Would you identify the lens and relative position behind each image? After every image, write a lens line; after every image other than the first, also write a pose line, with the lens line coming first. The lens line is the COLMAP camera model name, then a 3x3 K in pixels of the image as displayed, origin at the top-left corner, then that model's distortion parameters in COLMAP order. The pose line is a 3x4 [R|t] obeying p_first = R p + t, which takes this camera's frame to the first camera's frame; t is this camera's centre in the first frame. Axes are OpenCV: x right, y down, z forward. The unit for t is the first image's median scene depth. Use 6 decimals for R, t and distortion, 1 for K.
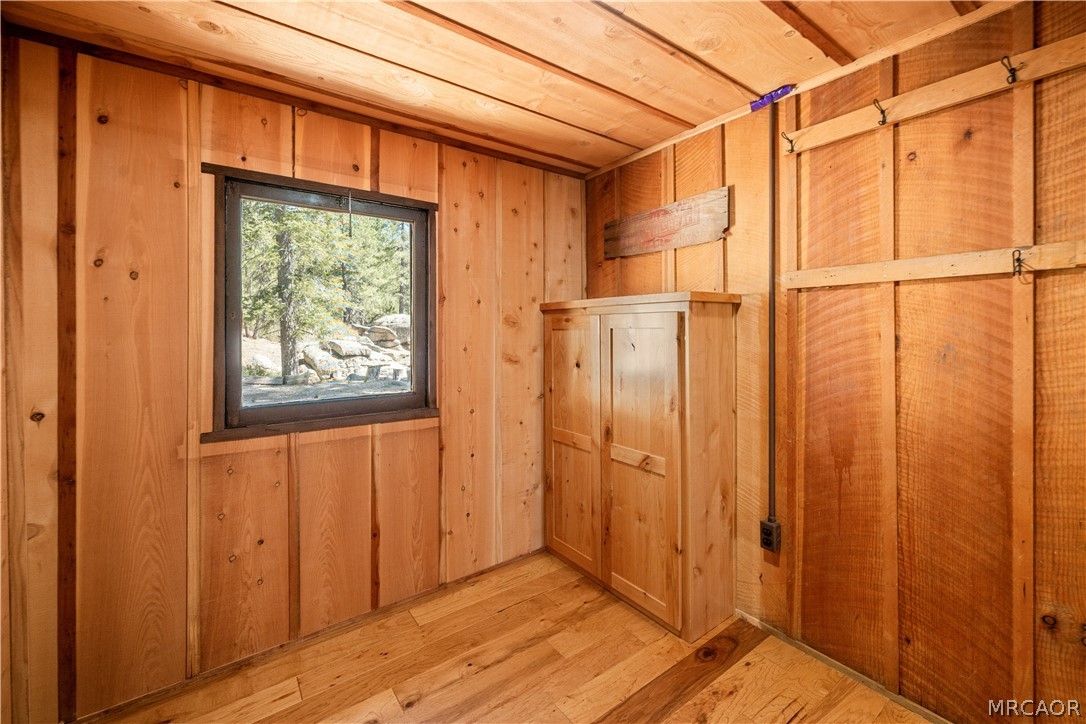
lens RADIAL K [[442.8, 0, 543.1], [0, 442.8, 326.9], [0, 0, 1]] dist [-0.002128, 0.000231]
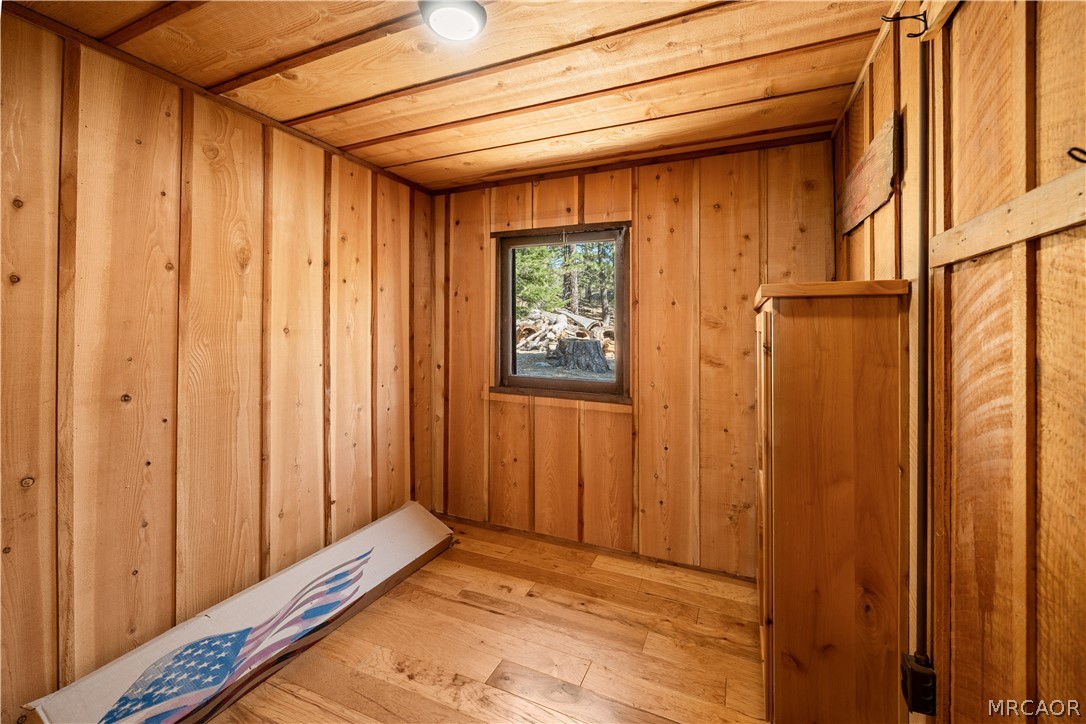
lens RADIAL K [[442.8, 0, 540.6], [0, 442.8, 323.6], [0, 0, 1]] dist [-0.002128, 0.000231]
pose [[0.499401, 0.003571, -0.866364, 0.706404], [-0.004827, 0.999987, 0.001339, -0.010694], [0.866358, 0.003513, 0.499412, 0.241626]]
